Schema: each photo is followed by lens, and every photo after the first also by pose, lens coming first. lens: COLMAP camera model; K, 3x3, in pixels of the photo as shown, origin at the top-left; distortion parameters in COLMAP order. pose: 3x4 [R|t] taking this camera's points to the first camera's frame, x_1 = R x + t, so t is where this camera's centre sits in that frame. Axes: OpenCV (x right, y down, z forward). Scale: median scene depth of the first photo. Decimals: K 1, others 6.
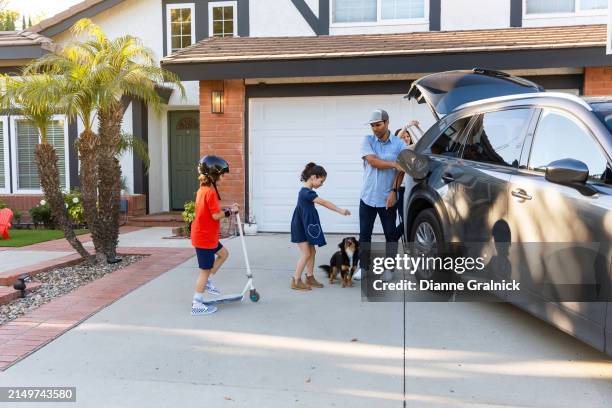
lens RADIAL K [[594.3, 0, 305.1], [0, 594.3, 212.2], [0, 0, 1]] dist [0.008544, -0.026691]
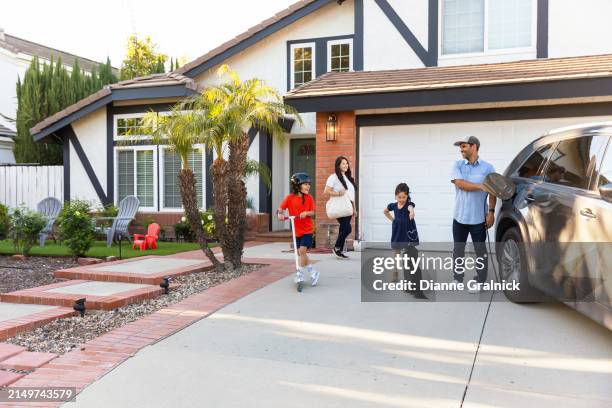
lens RADIAL K [[594.3, 0, 305.1], [0, 594.3, 212.2], [0, 0, 1]] dist [0.008544, -0.026691]
pose [[0.977442, 0.010968, -0.210917, 0.042109], [-0.019181, 0.999134, -0.036935, 0.009606], [0.210329, 0.040147, 0.976806, -0.098870]]
